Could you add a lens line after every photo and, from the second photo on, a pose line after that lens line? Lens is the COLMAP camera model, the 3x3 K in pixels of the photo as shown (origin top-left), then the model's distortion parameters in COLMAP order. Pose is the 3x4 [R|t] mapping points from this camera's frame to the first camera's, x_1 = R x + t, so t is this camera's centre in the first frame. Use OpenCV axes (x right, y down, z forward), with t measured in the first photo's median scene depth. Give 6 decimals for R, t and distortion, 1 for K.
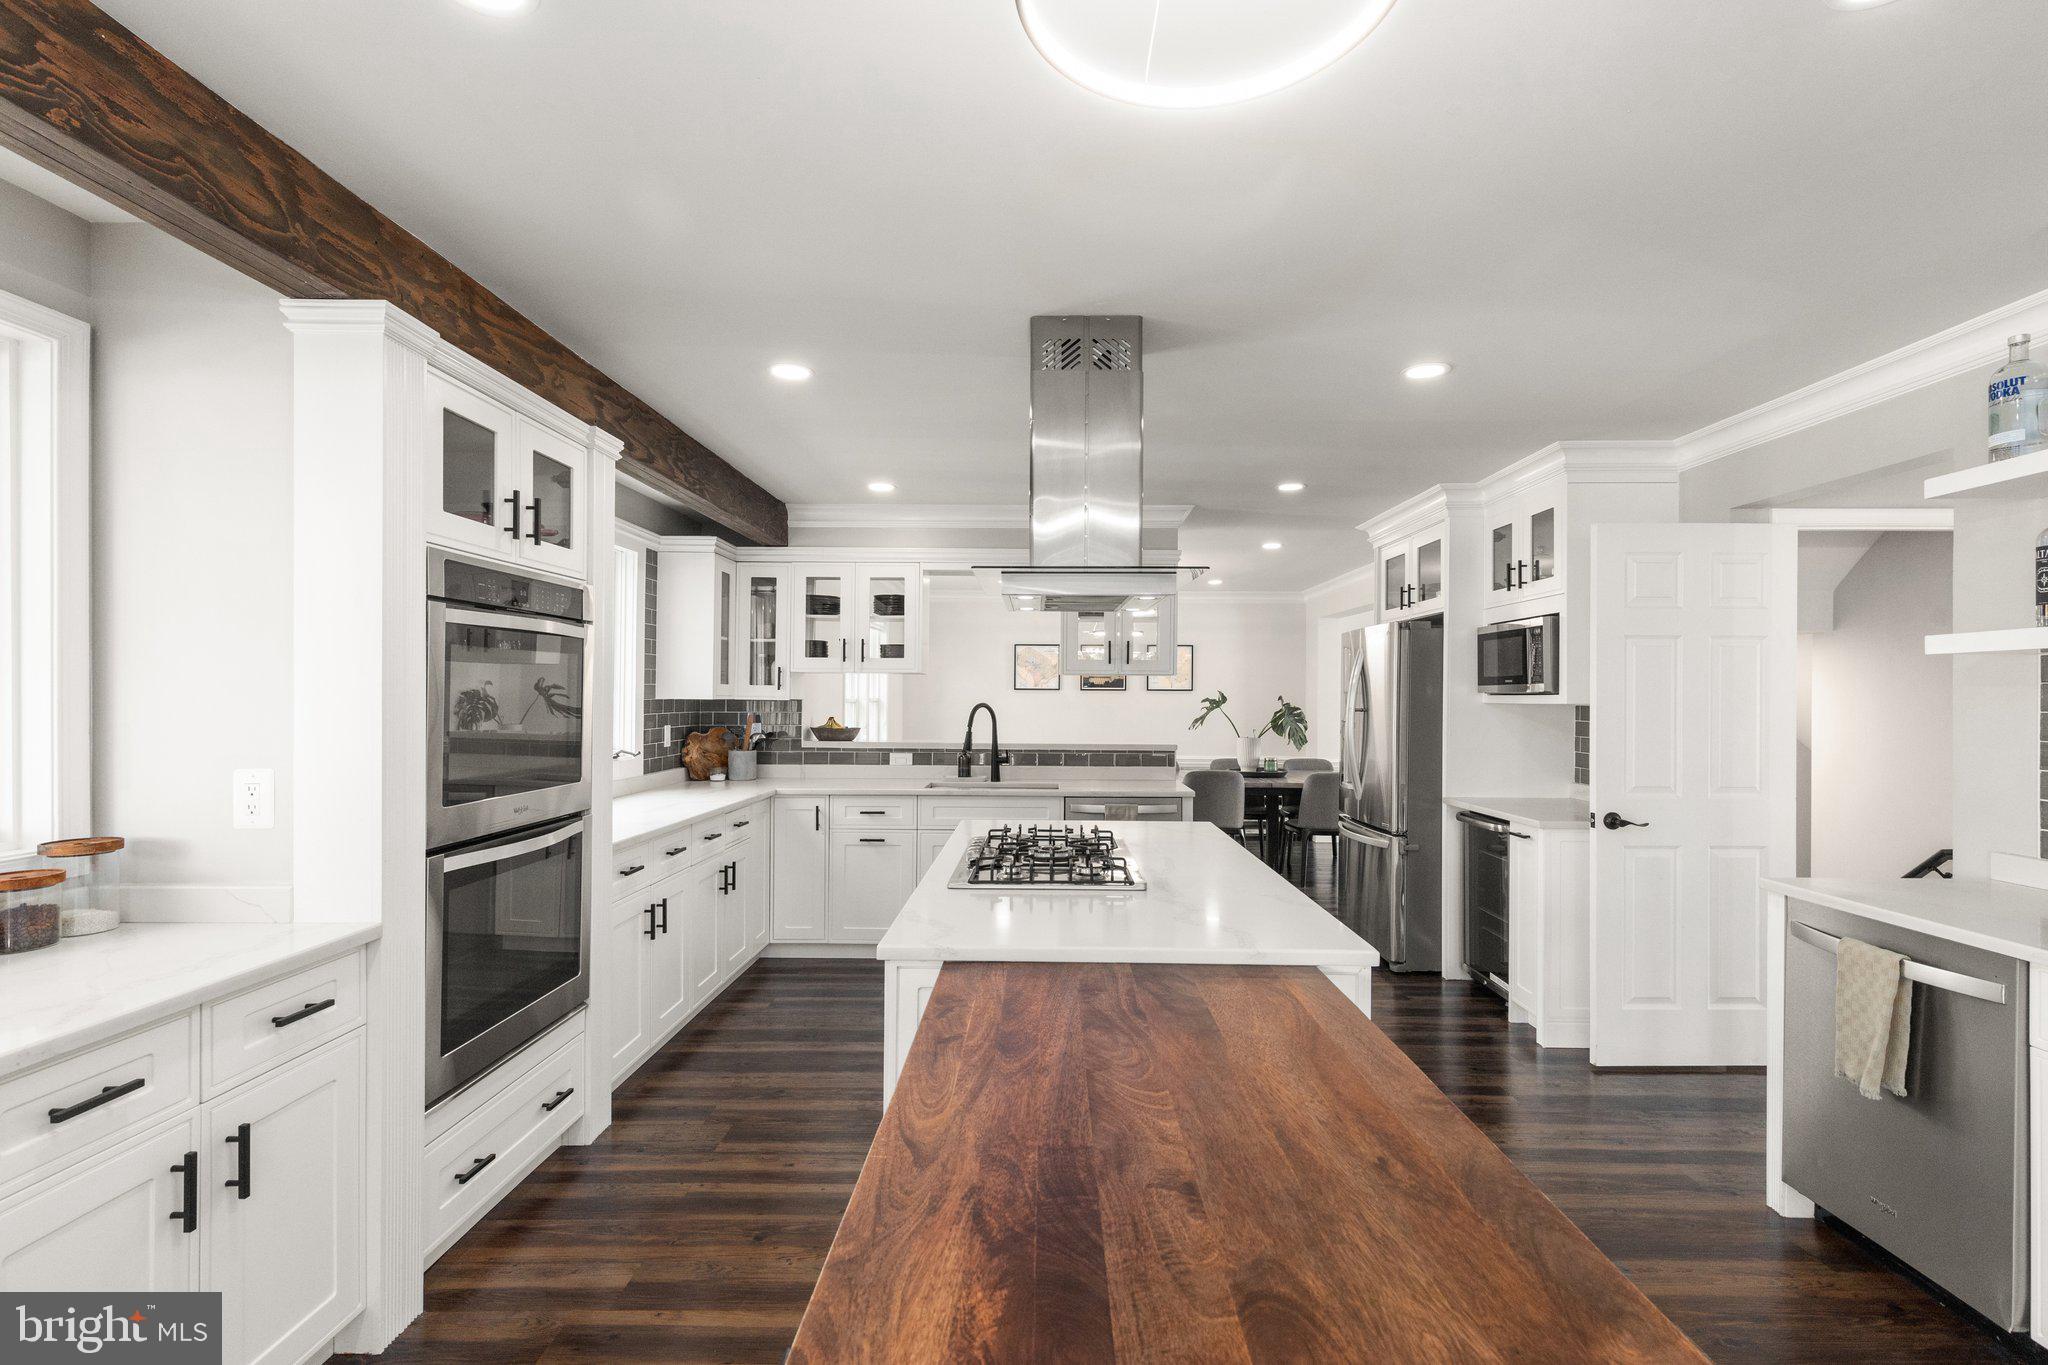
lens RADIAL K [[916.4, 0, 1022.6], [0, 916.4, 692.6], [0, 0, 1]] dist [0.019085, -0.000107]
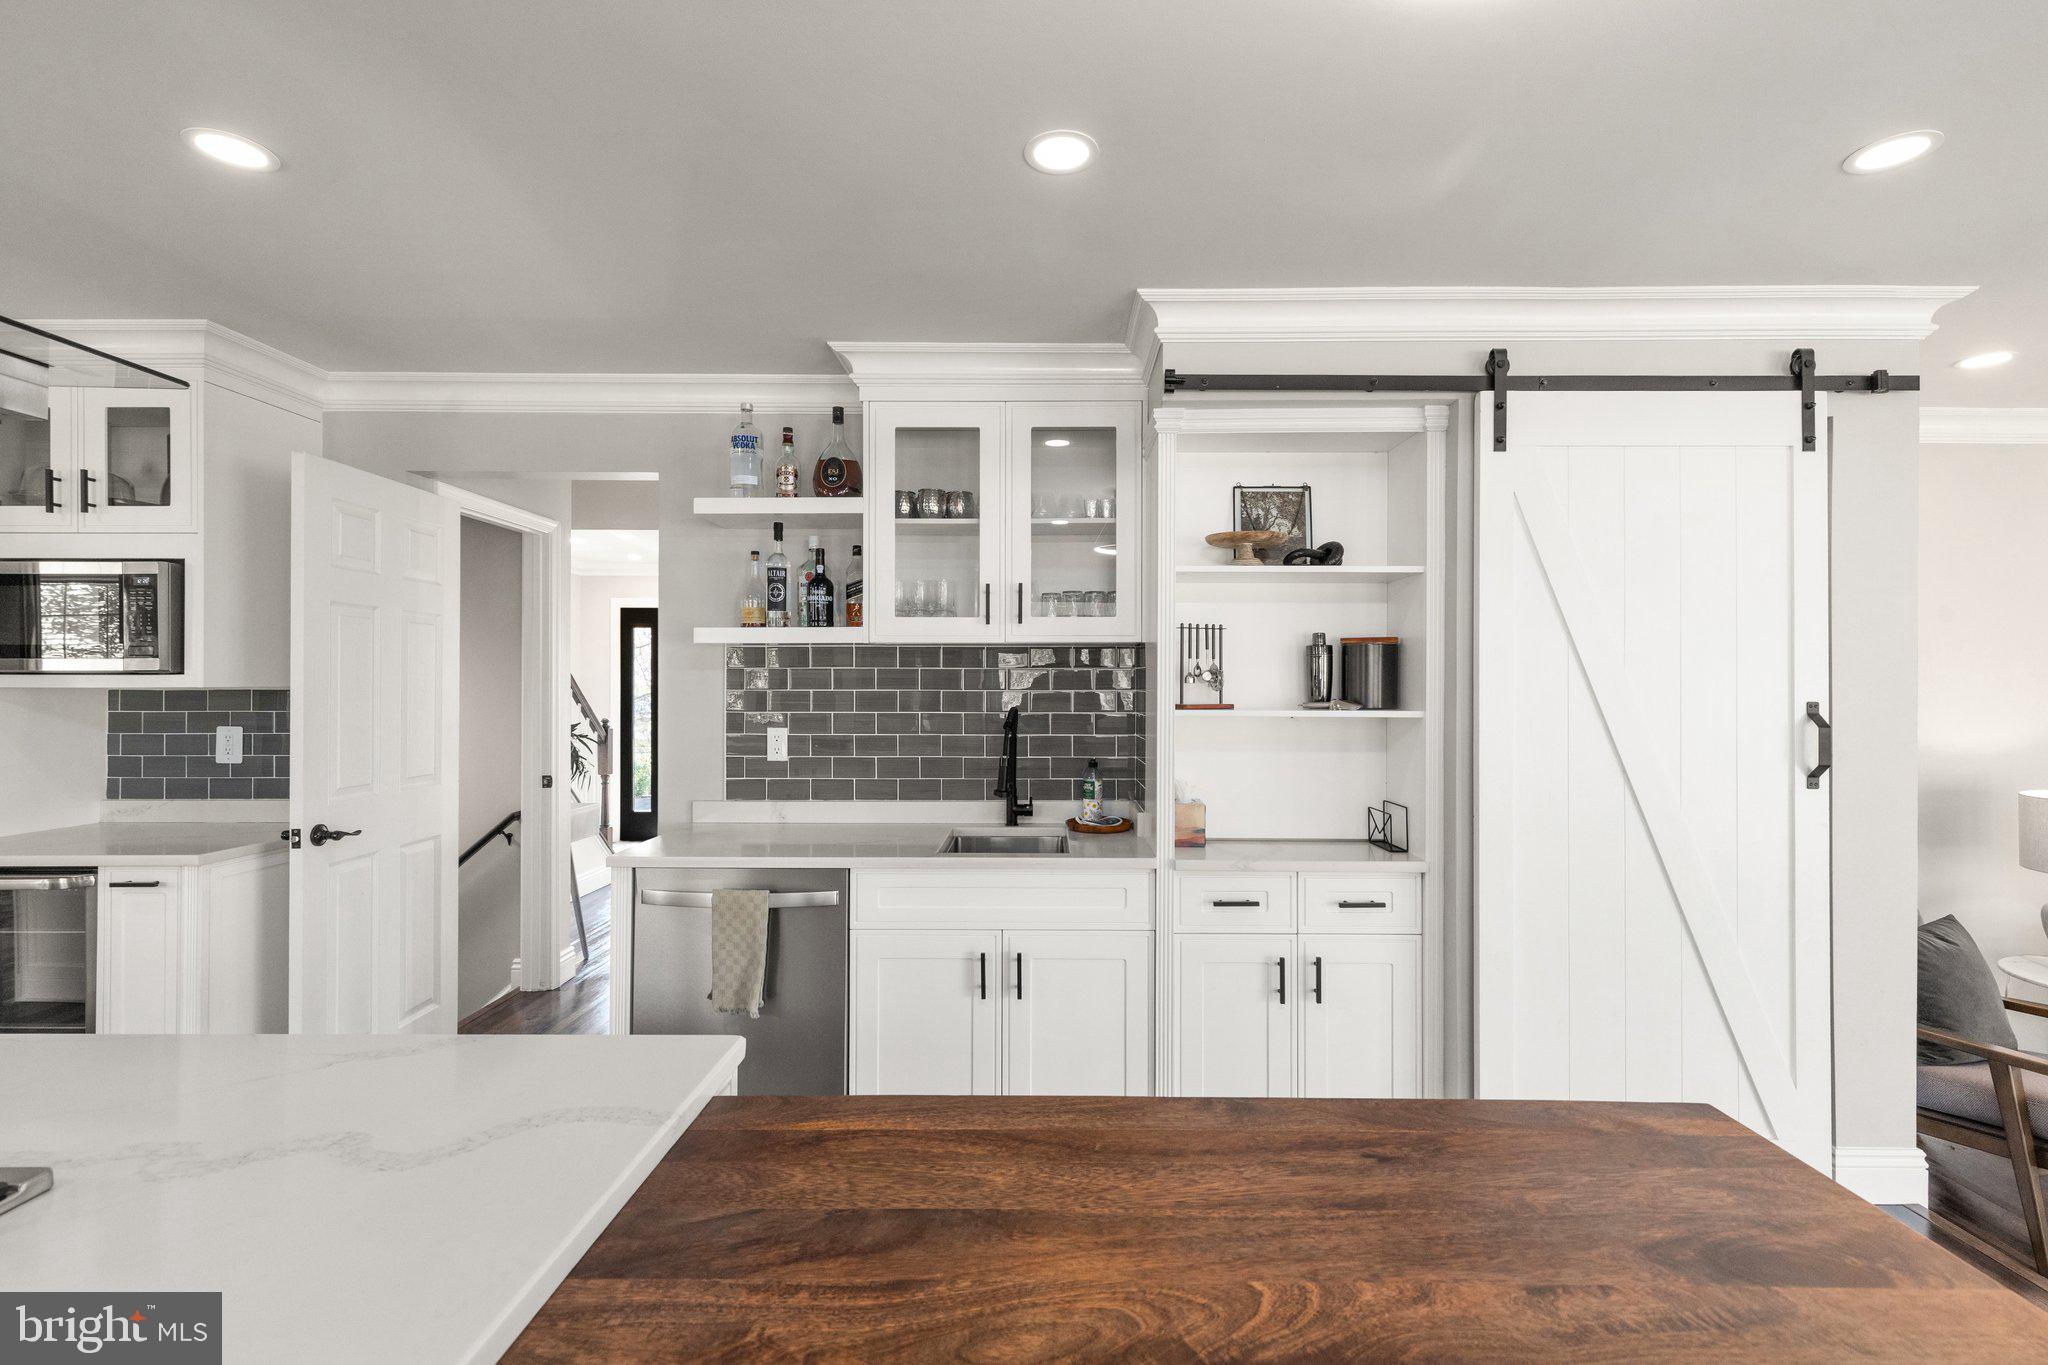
lens RADIAL K [[948.3, 0, 1024.0], [0, 948.3, 682.5], [0, 0, 1]] dist [0.007425, -0.000469]
pose [[-0.009639, -0.004845, 0.999942, -0.179274], [-0.006286, 0.999969, 0.004784, 0.000859], [-0.999934, -0.006240, -0.009669, 0.404488]]
